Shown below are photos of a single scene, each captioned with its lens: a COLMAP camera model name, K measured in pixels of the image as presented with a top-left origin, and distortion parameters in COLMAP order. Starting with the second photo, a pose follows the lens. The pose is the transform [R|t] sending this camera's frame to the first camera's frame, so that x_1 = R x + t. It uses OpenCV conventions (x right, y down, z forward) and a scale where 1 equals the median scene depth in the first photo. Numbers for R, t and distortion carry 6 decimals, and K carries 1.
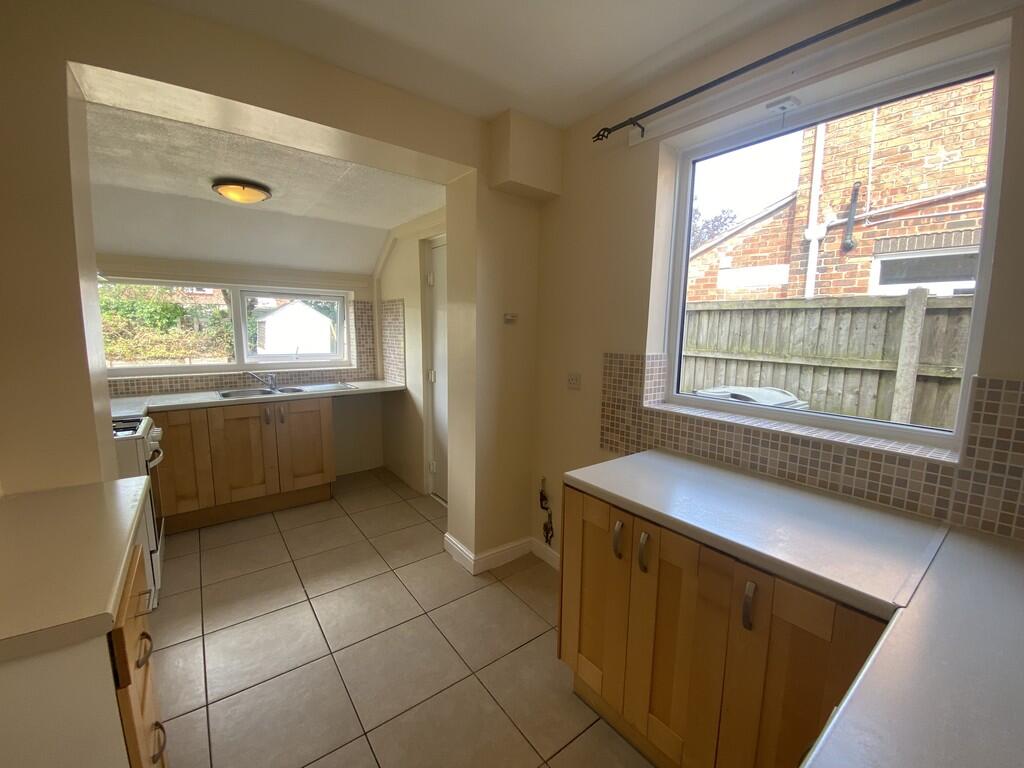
lens RADIAL K [[412.1, 0, 512.0], [0, 412.1, 384.0], [0, 0, 1]] dist [-0.011394, -0.000141]
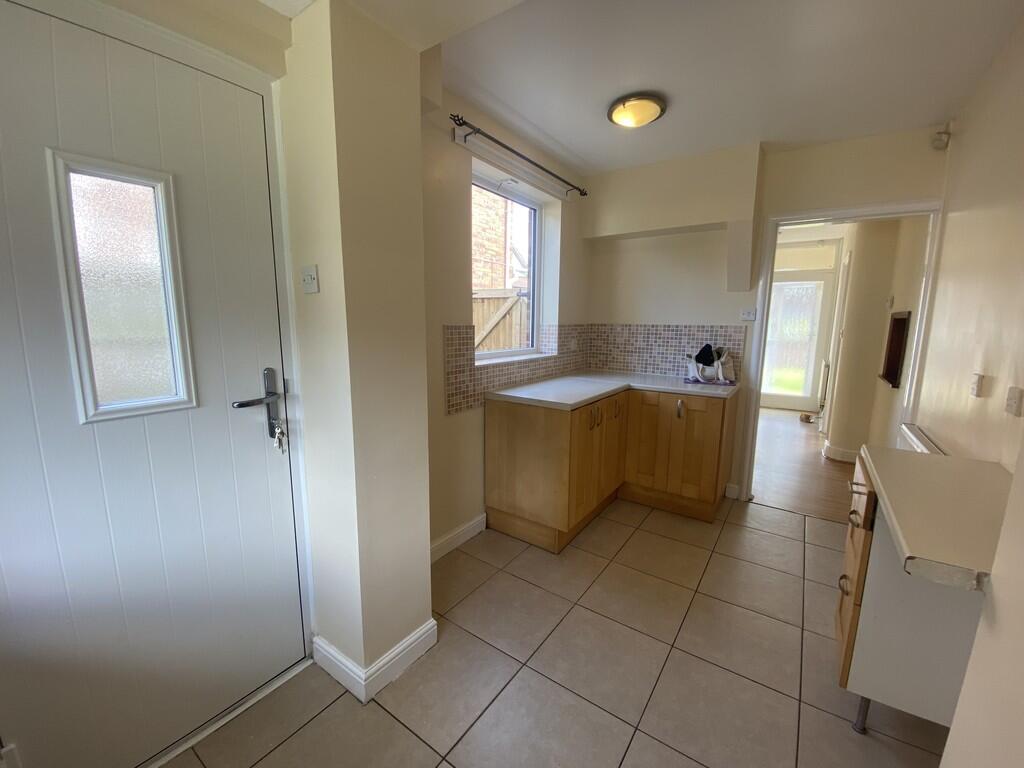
lens RADIAL K [[412.1, 0, 512.0], [0, 412.1, 384.0], [0, 0, 1]] dist [-0.011394, -0.000141]
pose [[-0.304139, -0.173849, 0.936630, -0.902959], [0.100855, 0.971805, 0.213127, -0.147078], [-0.947274, 0.159284, -0.278030, 1.227914]]
